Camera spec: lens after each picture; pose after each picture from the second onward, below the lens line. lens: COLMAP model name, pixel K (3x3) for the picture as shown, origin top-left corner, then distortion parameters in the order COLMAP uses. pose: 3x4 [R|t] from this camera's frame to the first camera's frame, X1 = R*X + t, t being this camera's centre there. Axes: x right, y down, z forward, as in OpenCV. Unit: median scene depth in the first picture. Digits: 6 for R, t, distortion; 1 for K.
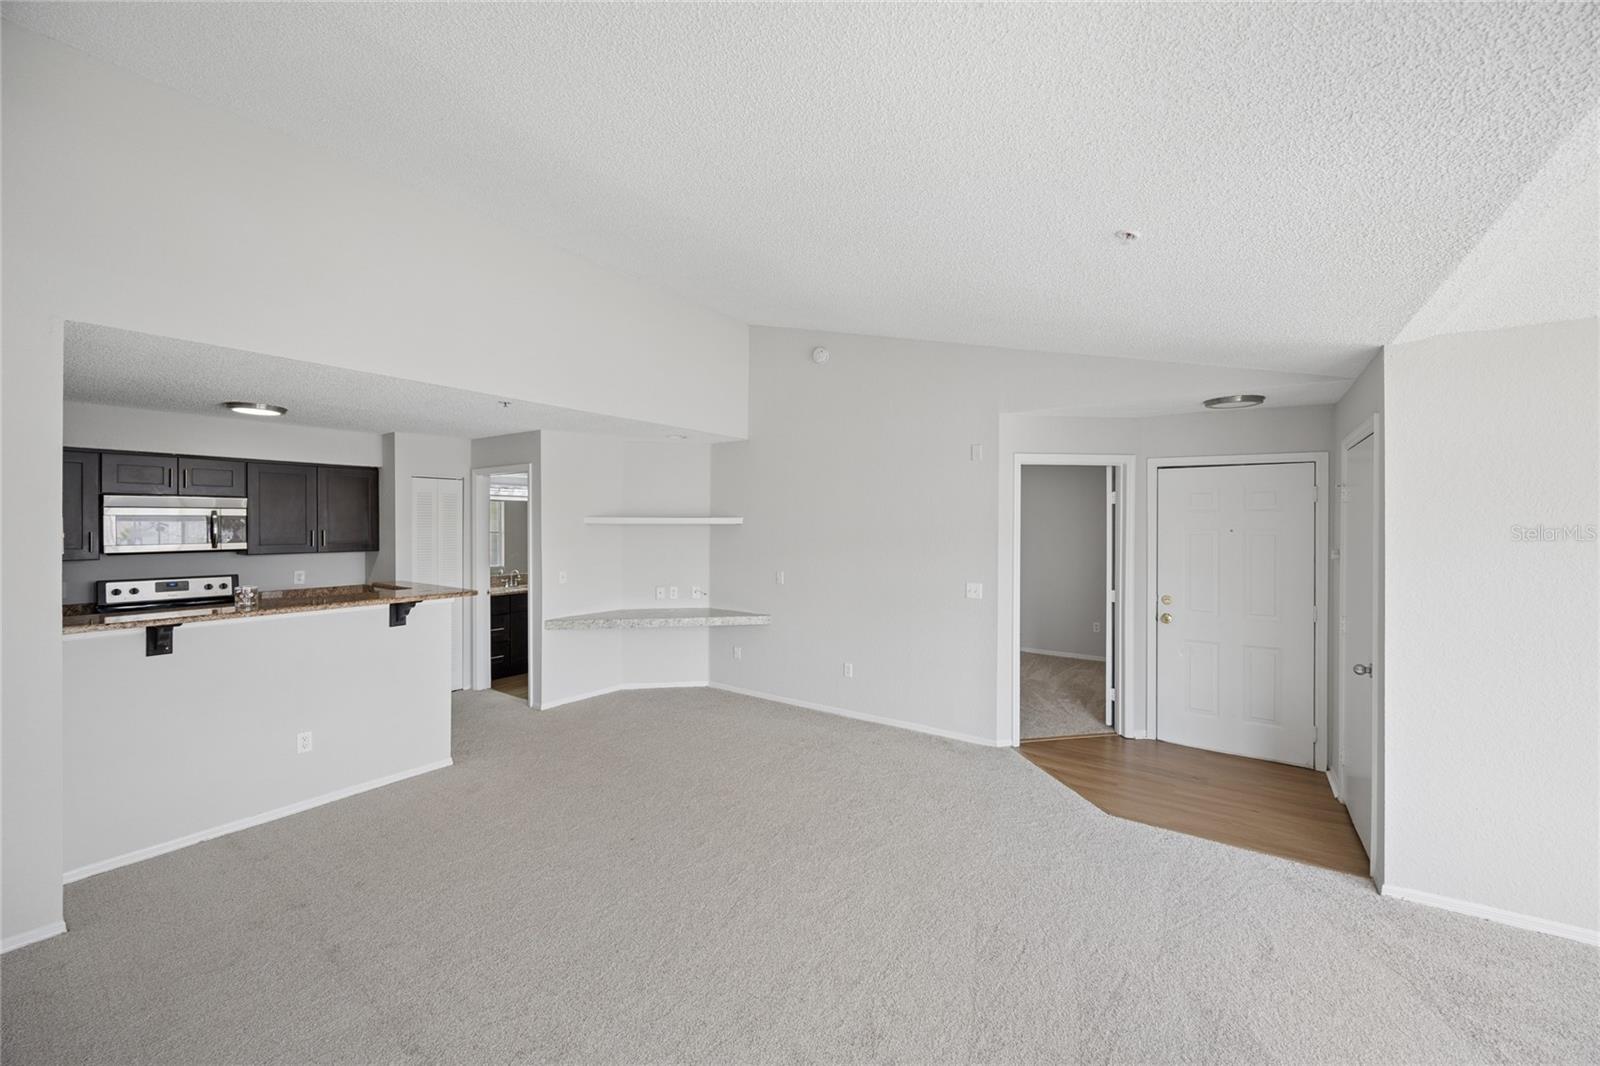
lens RADIAL K [[611.5, 0, 806.5], [0, 611.5, 527.1], [0, 0, 1]] dist [0.000263, -0.000261]
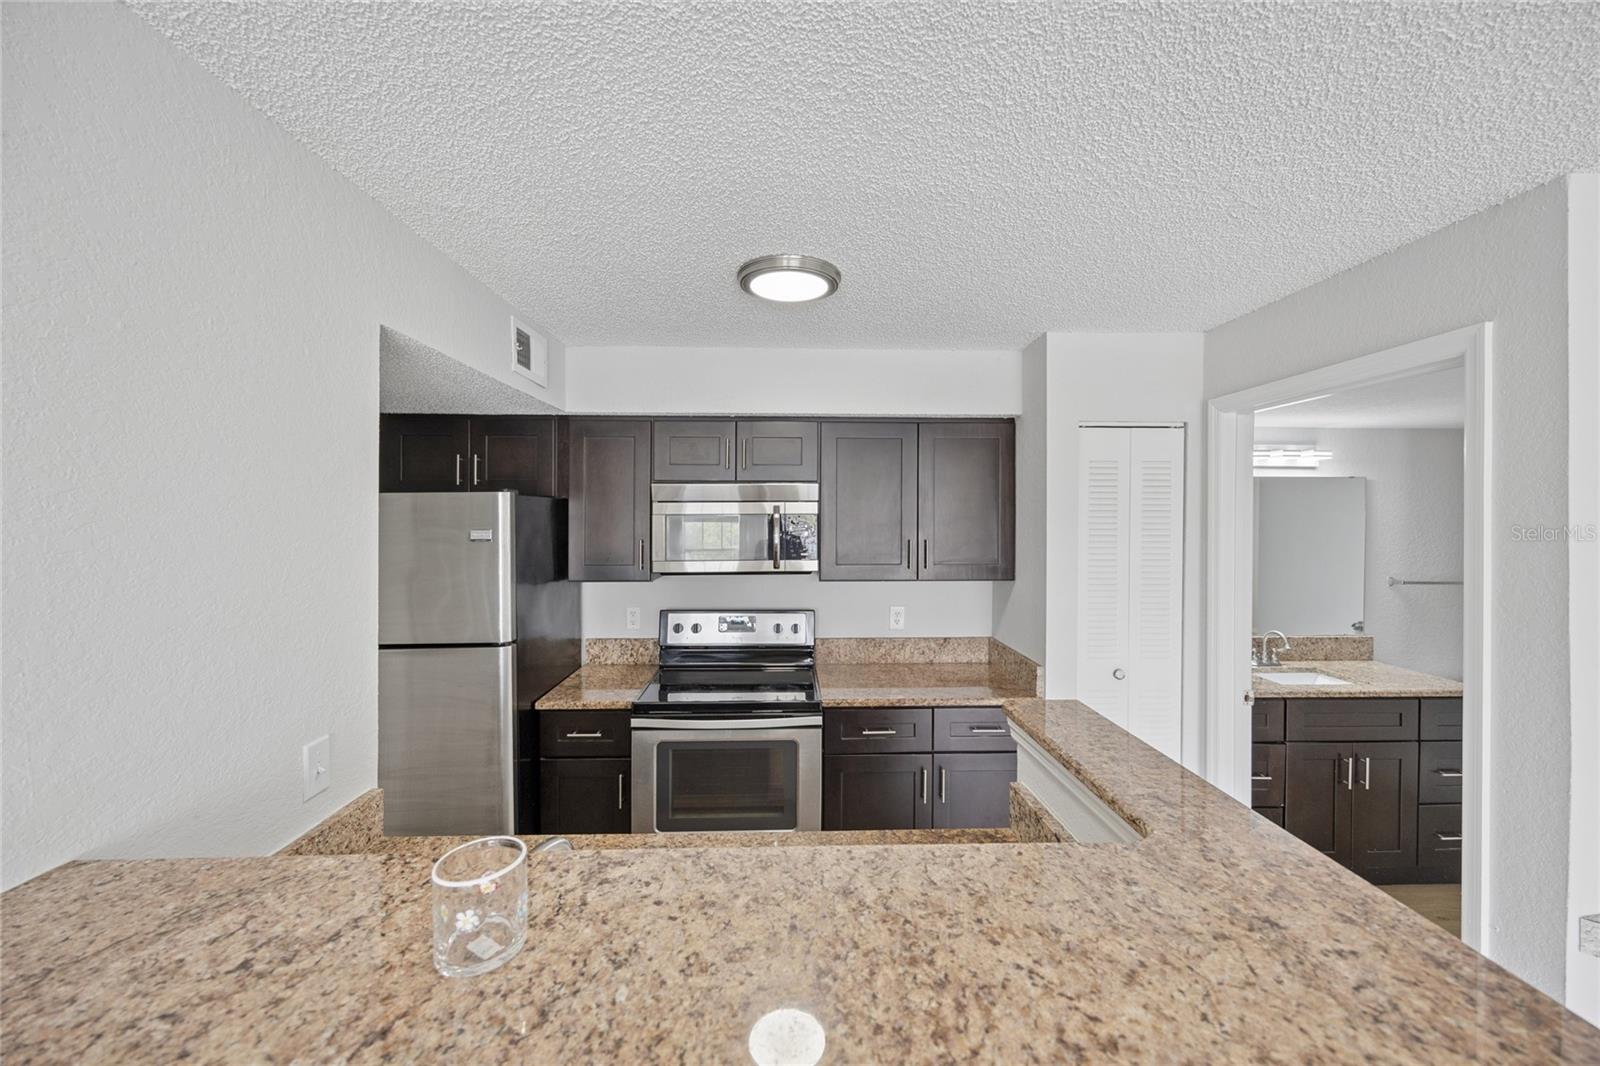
lens RADIAL K [[611.5, 0, 799.6], [0, 611.5, 524.2], [0, 0, 1]] dist [0.000263, -0.000261]
pose [[0.594197, 0.006871, -0.804290, -0.464257], [-0.005011, 0.999976, 0.004841, -0.011560], [0.804304, 0.001154, 0.594217, 0.647835]]
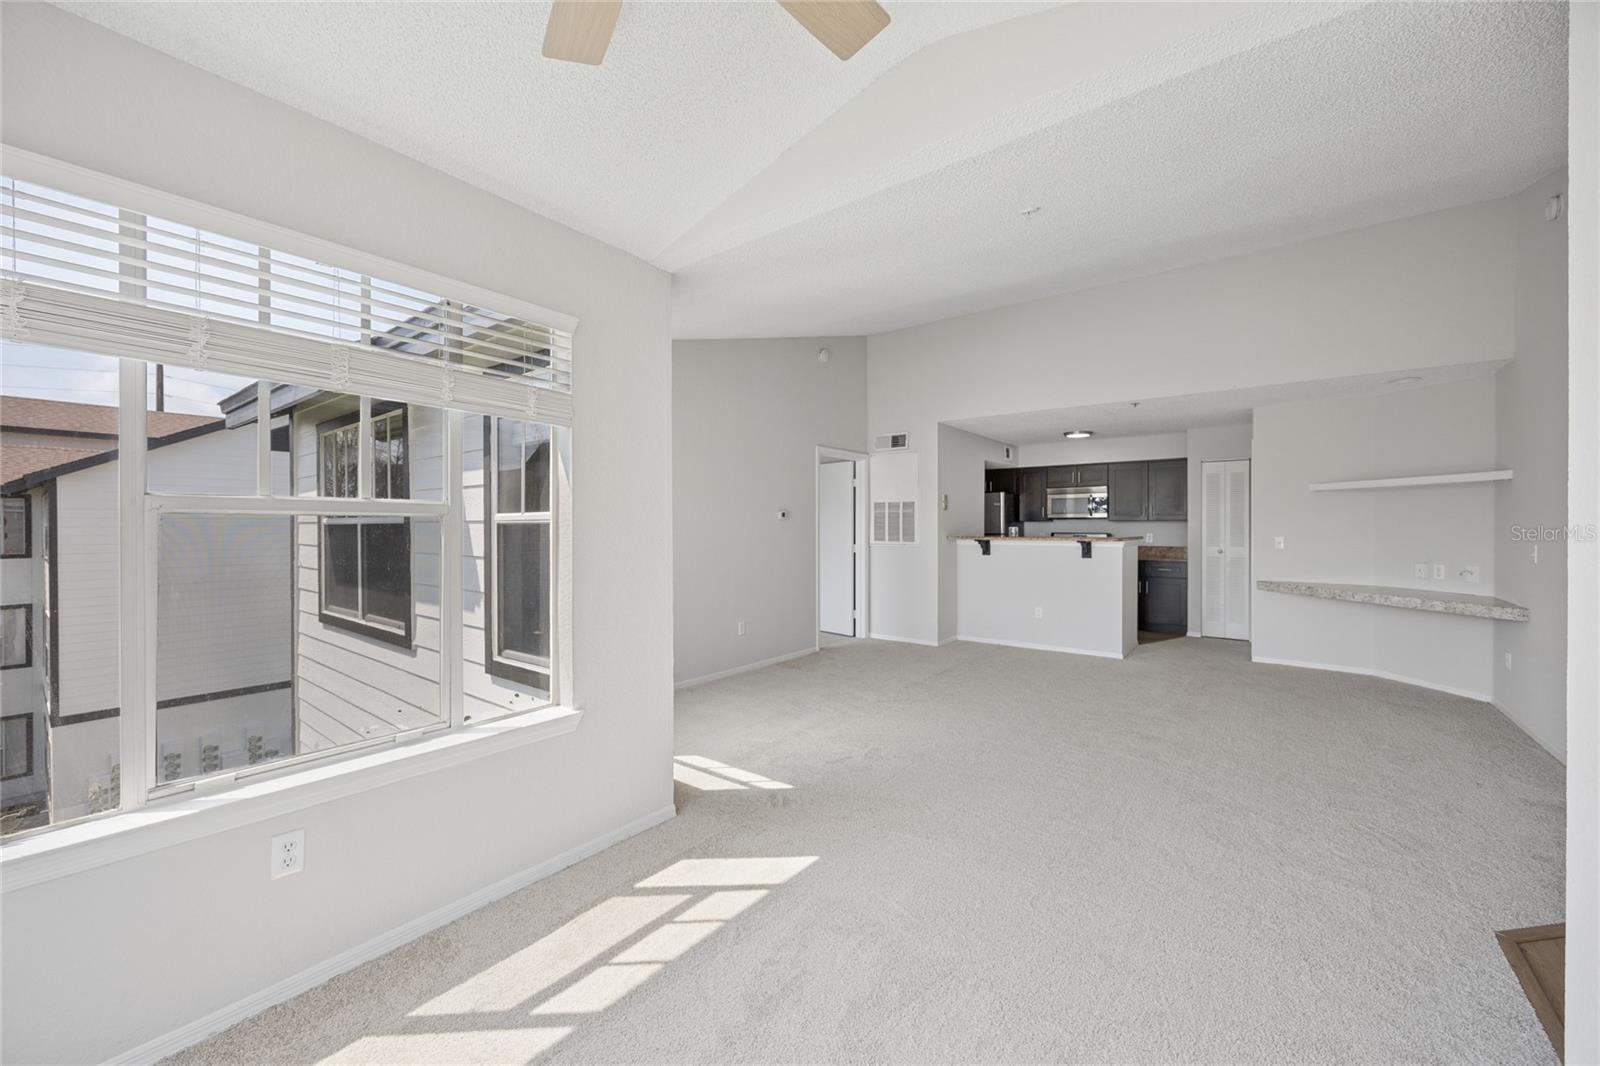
lens RADIAL K [[611.5, 0, 803.5], [0, 611.5, 524.3], [0, 0, 1]] dist [0.000263, -0.000261]
pose [[-0.050981, -0.005554, -0.998684, 0.776729], [-0.006717, 0.999964, -0.005218, 0.069688], [0.998677, 0.006442, -0.051016, 0.270953]]
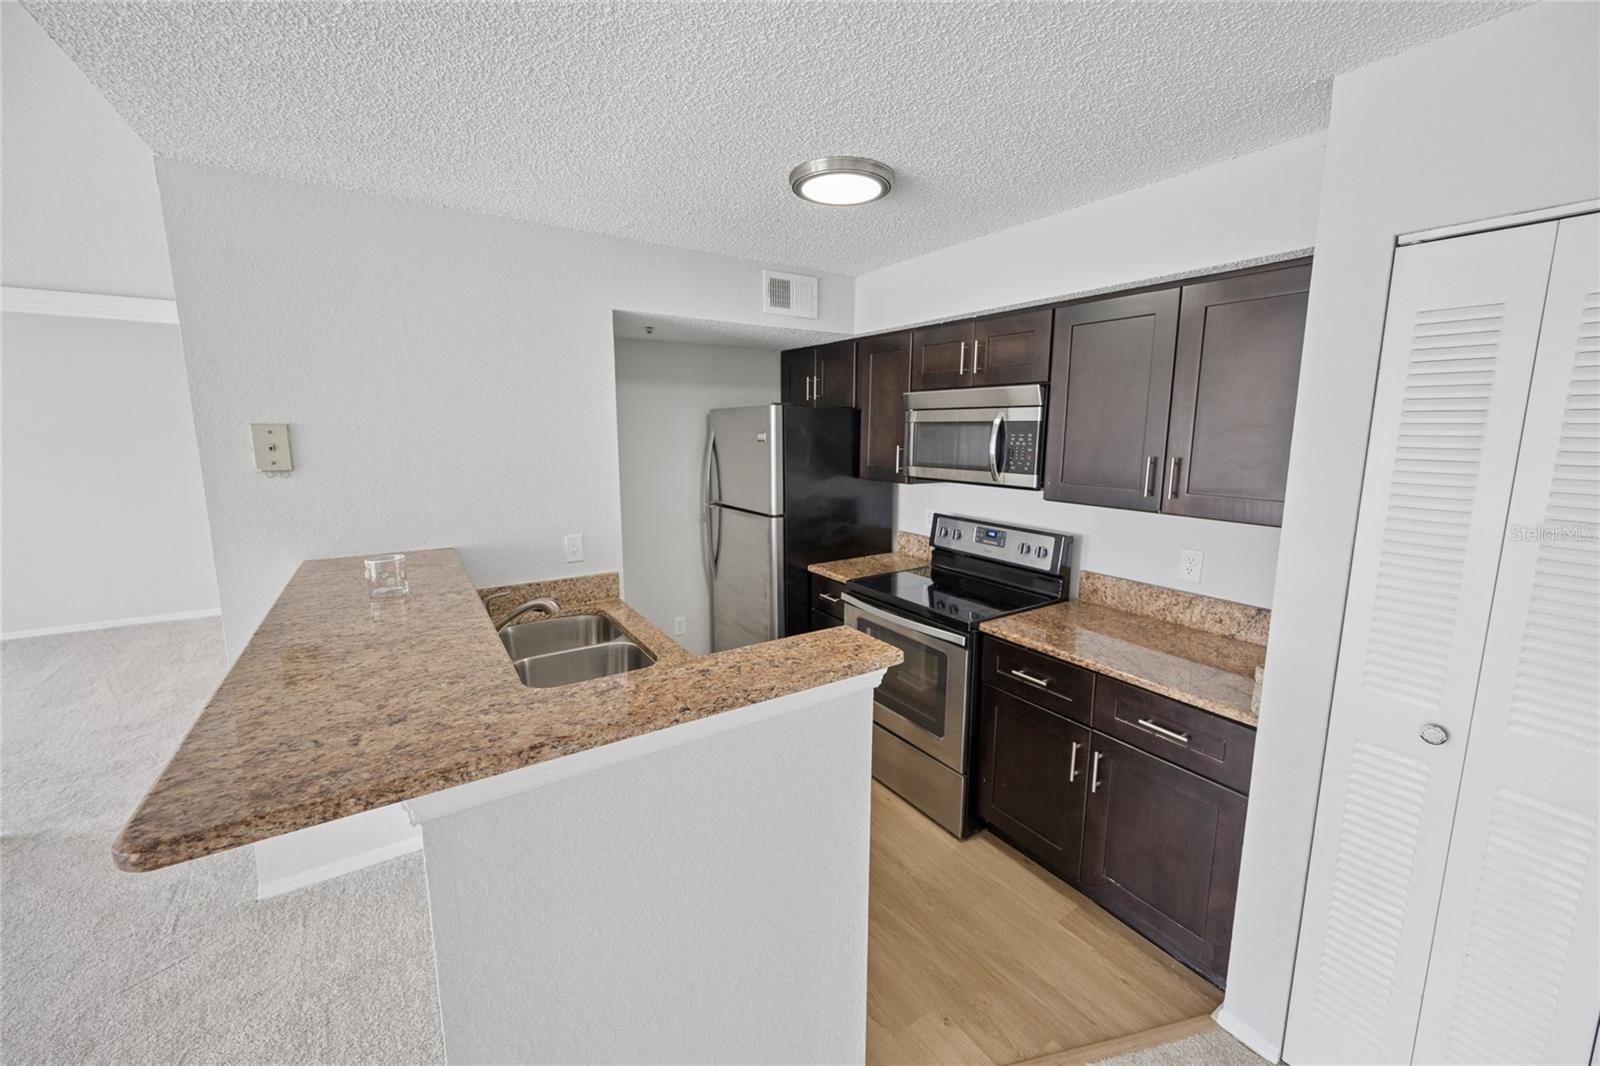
lens RADIAL K [[611.5, 0, 820.4], [0, 611.5, 517.2], [0, 0, 1]] dist [0.000263, -0.000261]
pose [[-0.353980, 0.133164, -0.925724, -0.388456], [-0.014532, 0.988909, 0.147810, -0.012231], [0.935140, 0.065775, -0.348118, 1.019356]]
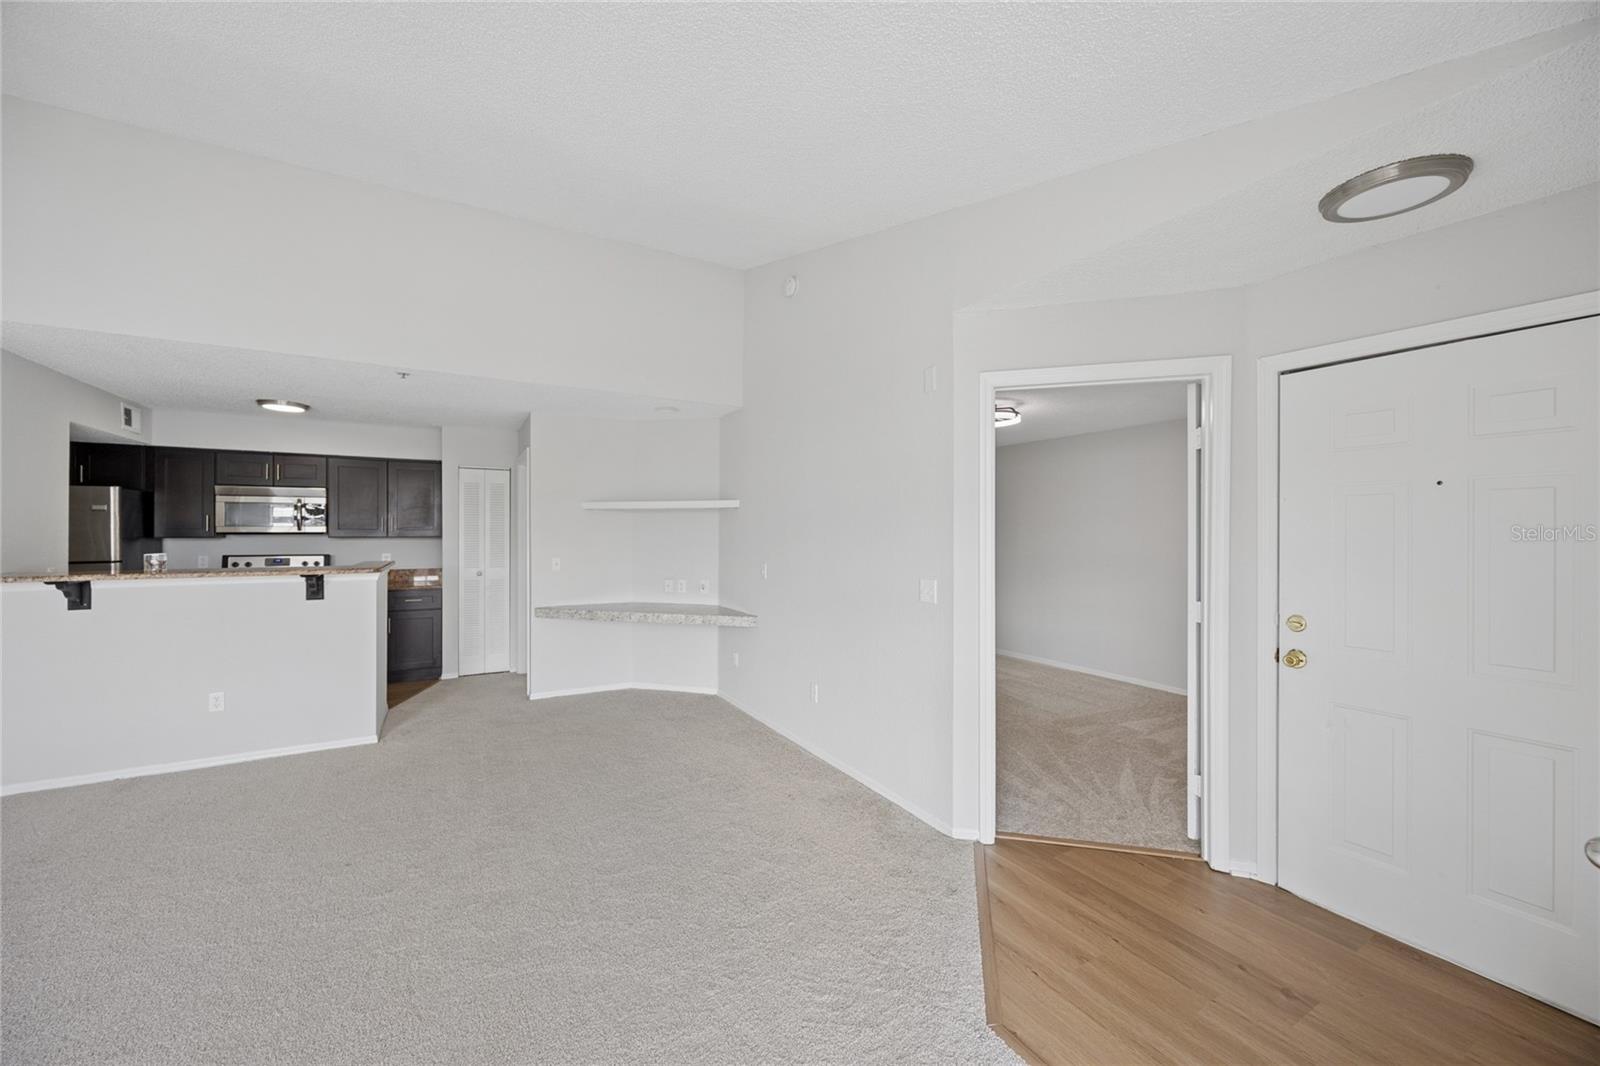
lens RADIAL K [[611.5, 0, 805.6], [0, 611.5, 535.2], [0, 0, 1]] dist [0.000263, -0.000261]
pose [[0.906934, 0.000293, -0.421273, 0.407220], [-0.001539, 0.999995, -0.002619, 0.043770], [0.421270, 0.003023, 0.906930, 0.331790]]
